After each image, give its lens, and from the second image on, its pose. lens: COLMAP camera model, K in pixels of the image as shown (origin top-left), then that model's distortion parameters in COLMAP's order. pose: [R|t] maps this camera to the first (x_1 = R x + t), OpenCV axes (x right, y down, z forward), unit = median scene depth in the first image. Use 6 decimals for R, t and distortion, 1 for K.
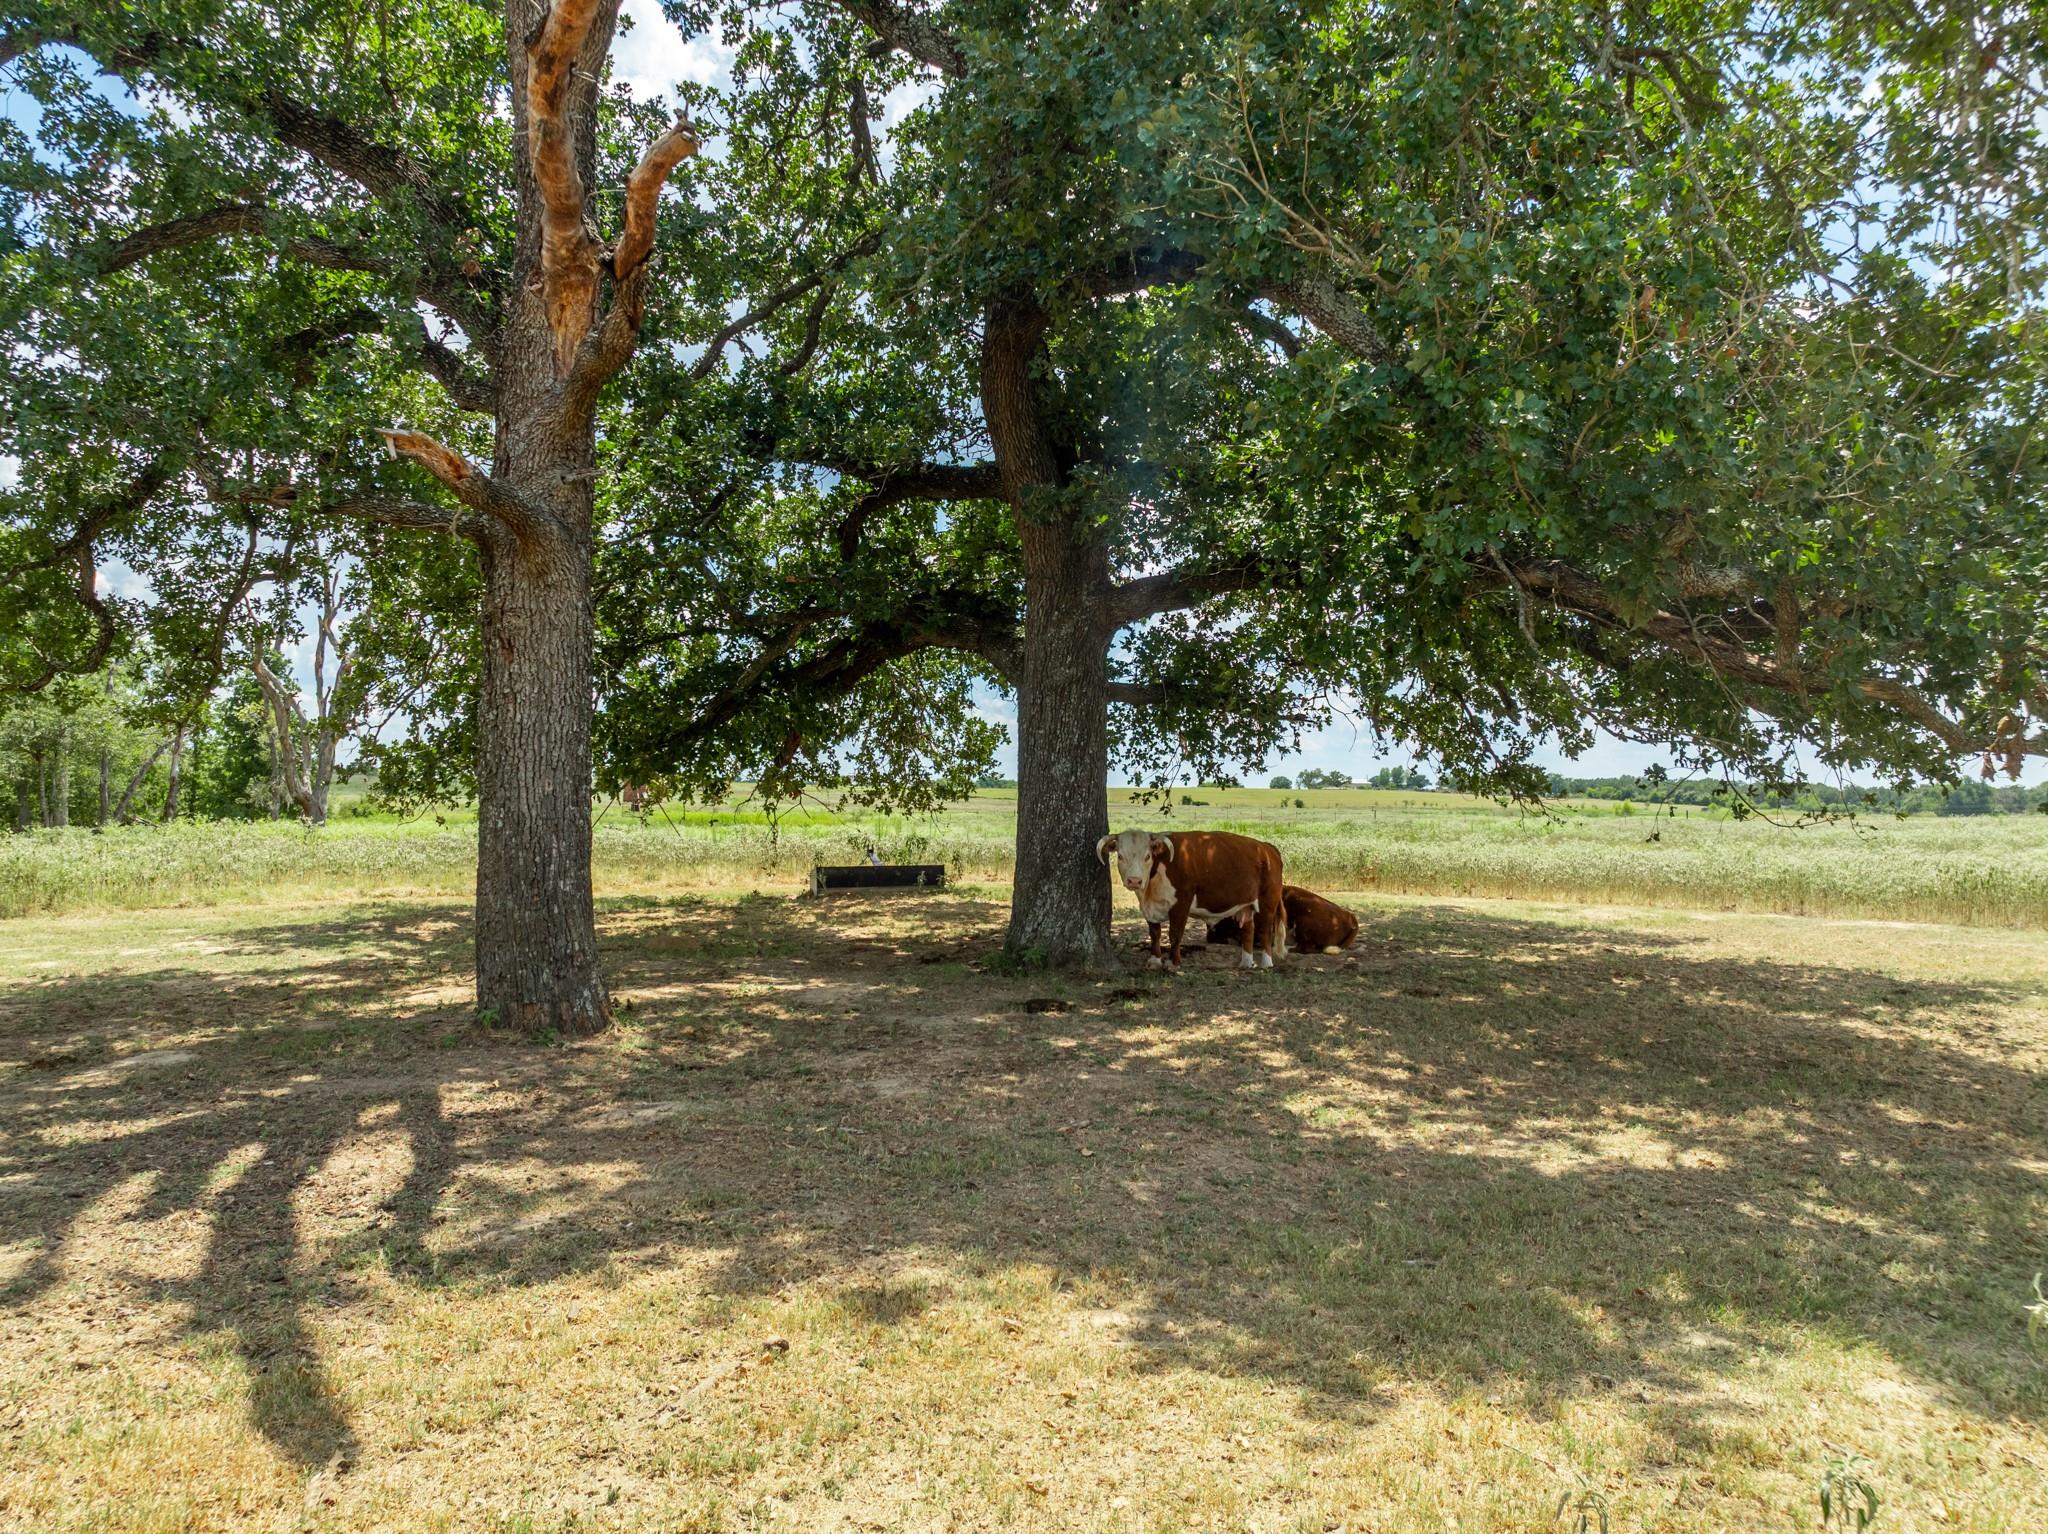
lens RADIAL K [[1440.1, 0, 1020.1], [0, 1440.1, 759.2], [0, 0, 1]] dist [-0.041061, -0.008997]
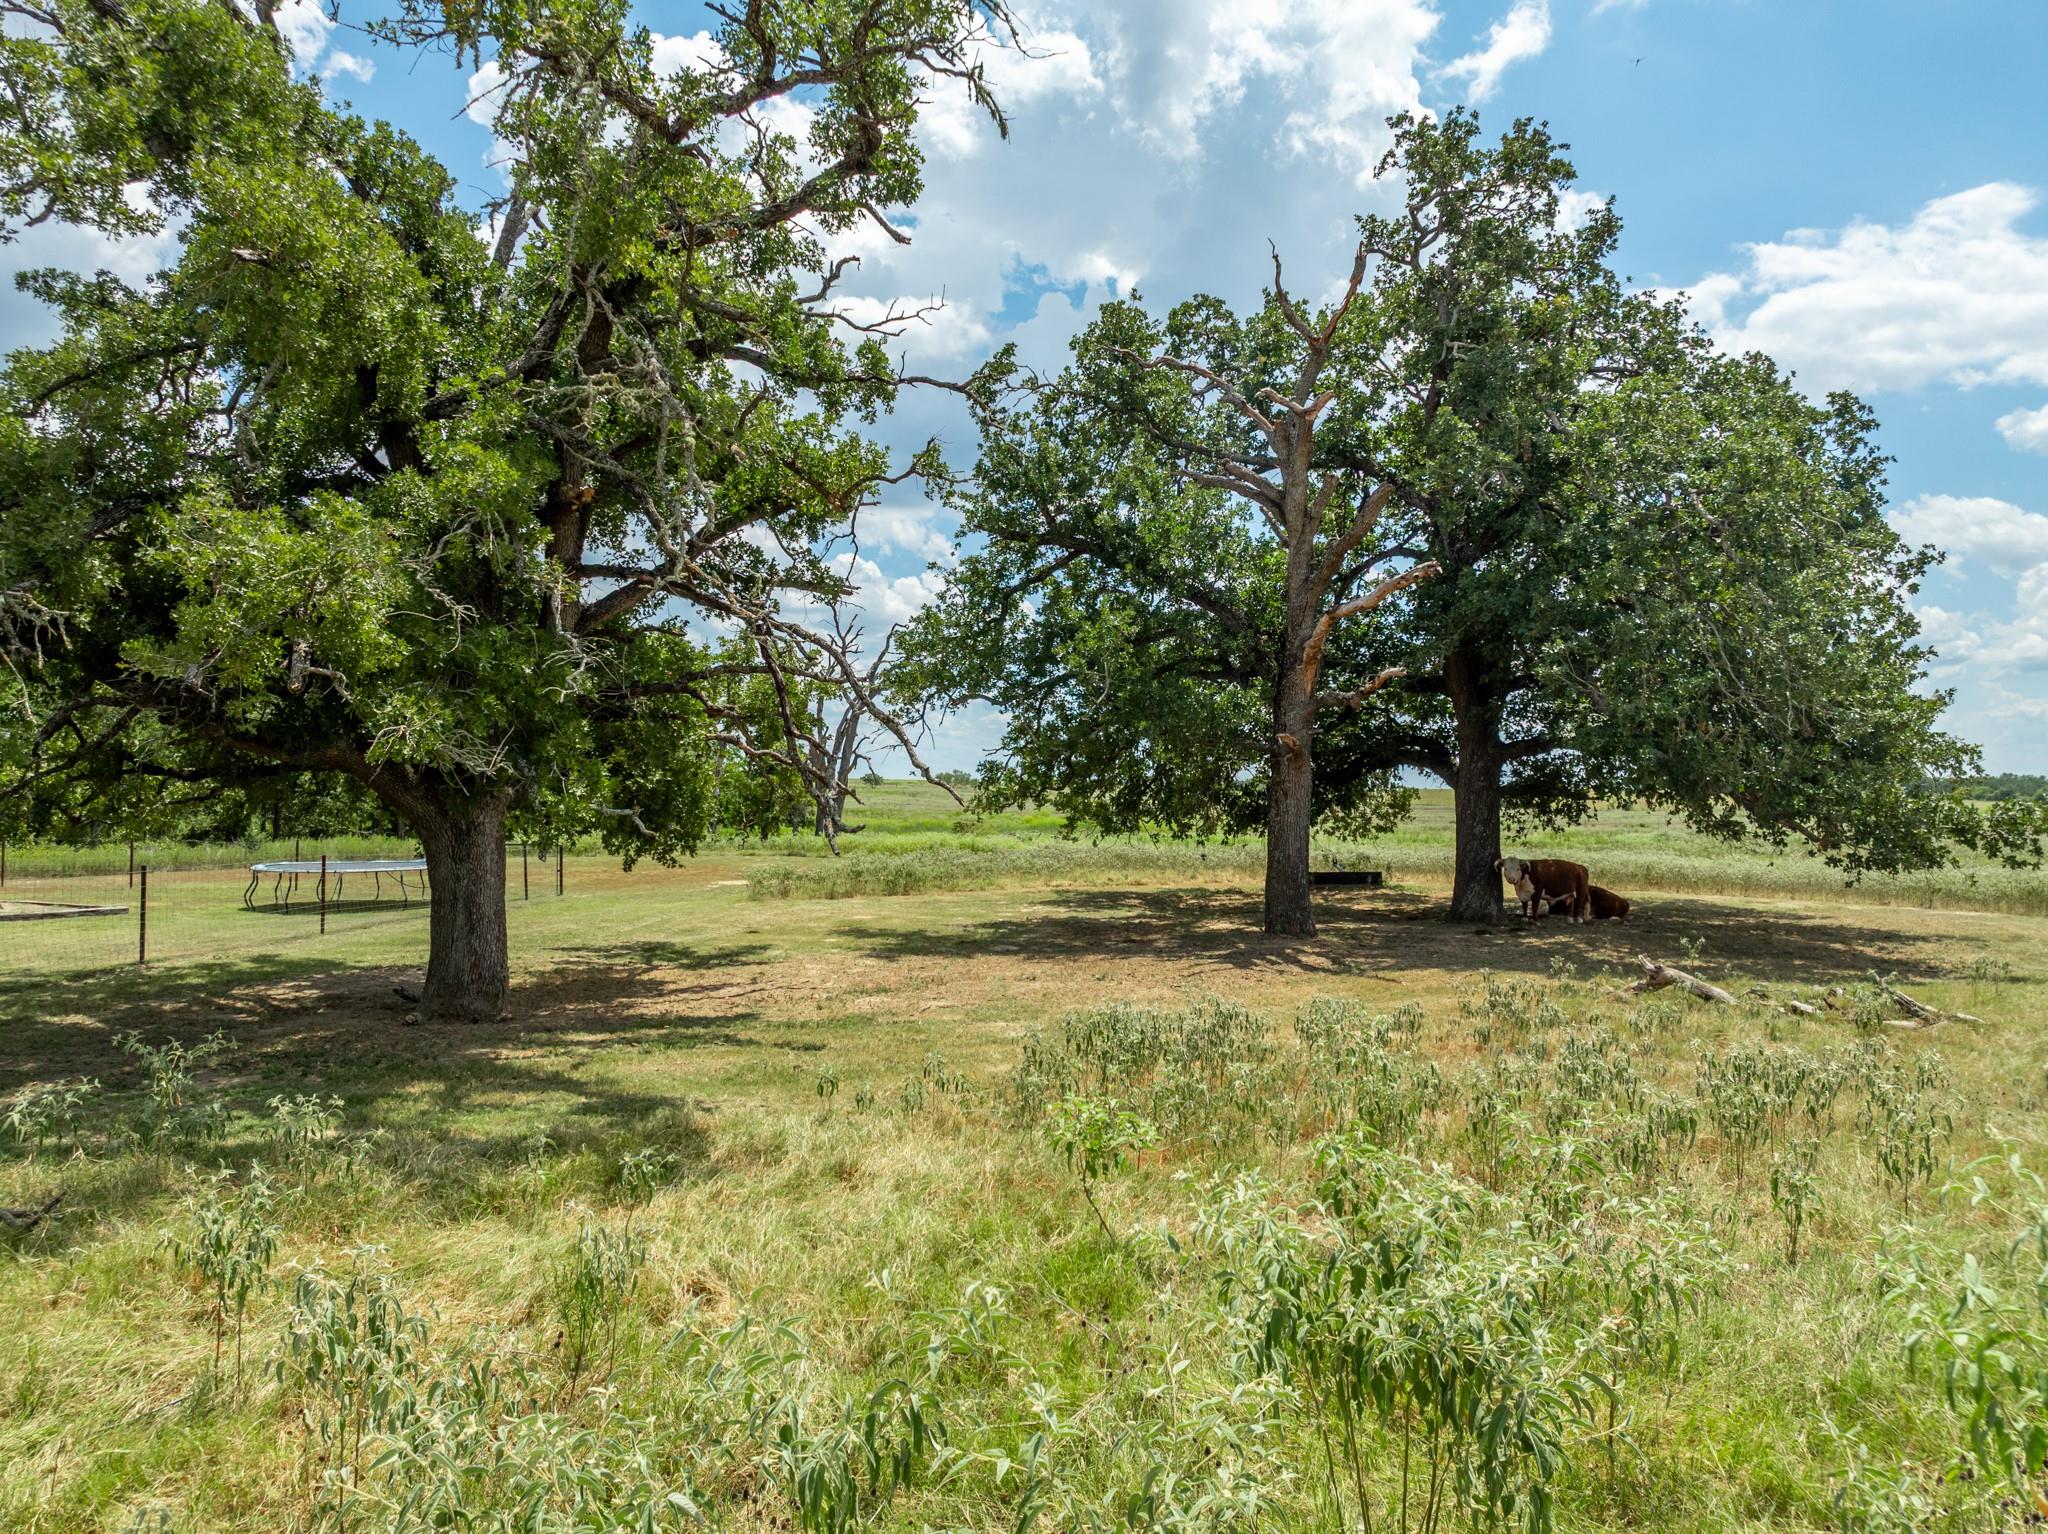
lens RADIAL K [[1440.1, 0, 1020.1], [0, 1440.1, 759.2], [0, 0, 1]] dist [-0.041061, -0.008997]
pose [[0.978338, -0.004375, -0.206967, -0.174091], [0.004149, 0.999990, -0.001529, -0.084901], [0.206971, 0.000637, 0.978347, -1.081486]]
